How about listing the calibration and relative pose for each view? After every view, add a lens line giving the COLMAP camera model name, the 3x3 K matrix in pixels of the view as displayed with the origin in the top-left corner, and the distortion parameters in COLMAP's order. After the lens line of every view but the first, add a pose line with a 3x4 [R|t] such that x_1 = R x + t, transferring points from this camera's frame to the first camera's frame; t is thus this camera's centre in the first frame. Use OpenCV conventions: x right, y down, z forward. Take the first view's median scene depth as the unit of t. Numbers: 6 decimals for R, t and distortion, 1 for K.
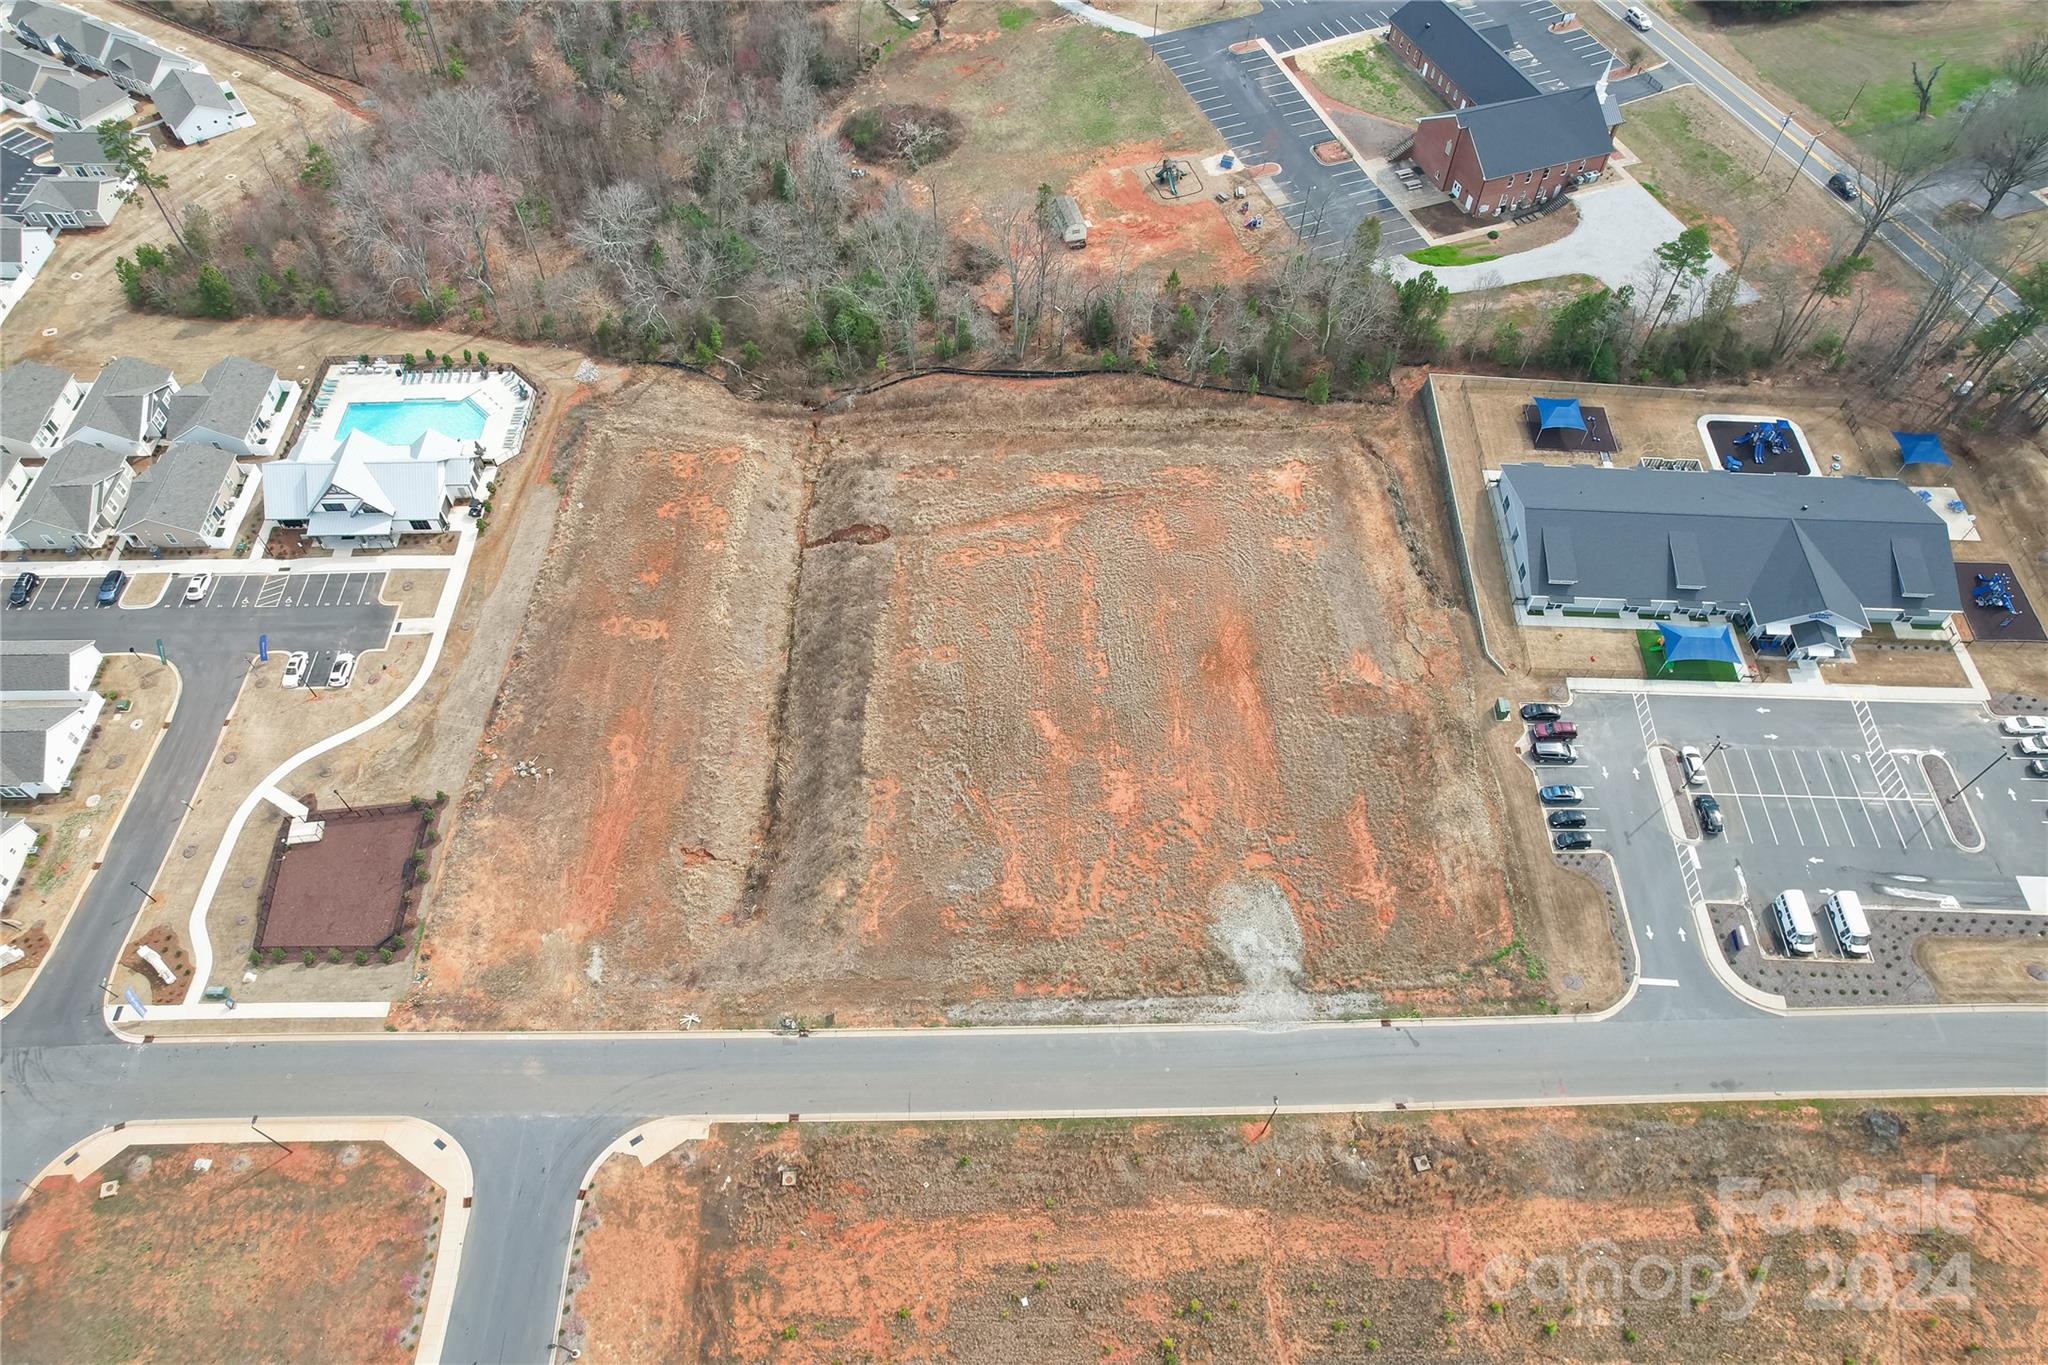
lens RADIAL K [[1311.0, 0, 1028.3], [0, 1311.0, 678.5], [0, 0, 1]] dist [-0.081513, 0.071827]
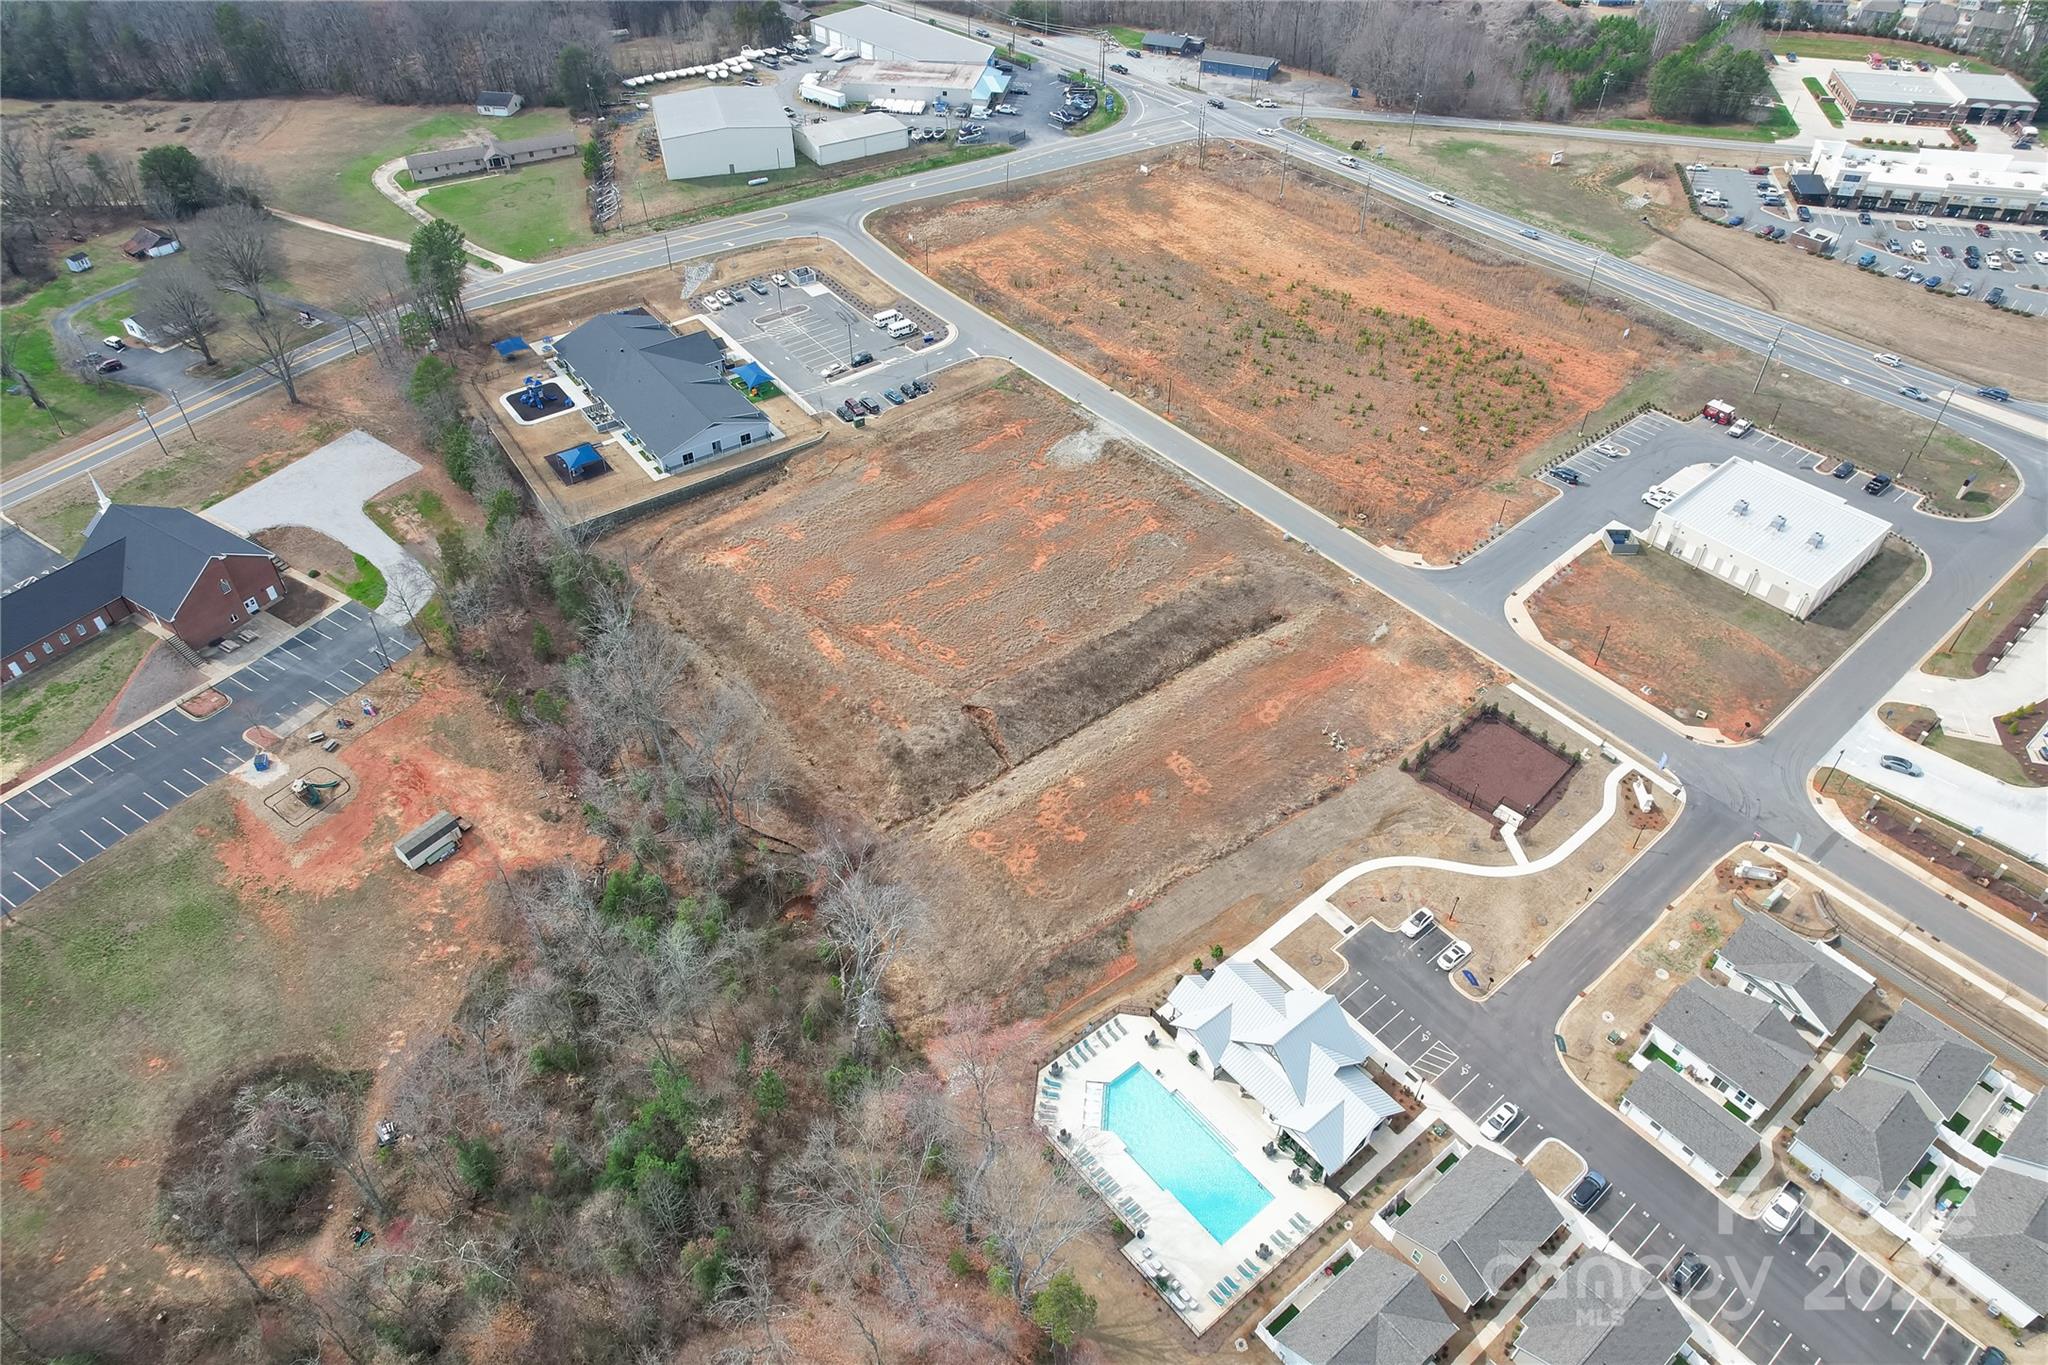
lens RADIAL K [[1311.0, 0, 1028.3], [0, 1311.0, 678.5], [0, 0, 1]] dist [-0.081513, 0.071827]
pose [[-0.618980, -0.528627, 0.580876, -0.919972], [0.634281, 0.099725, 0.766643, -1.107575], [-0.463196, 0.842976, 0.273570, 0.767106]]
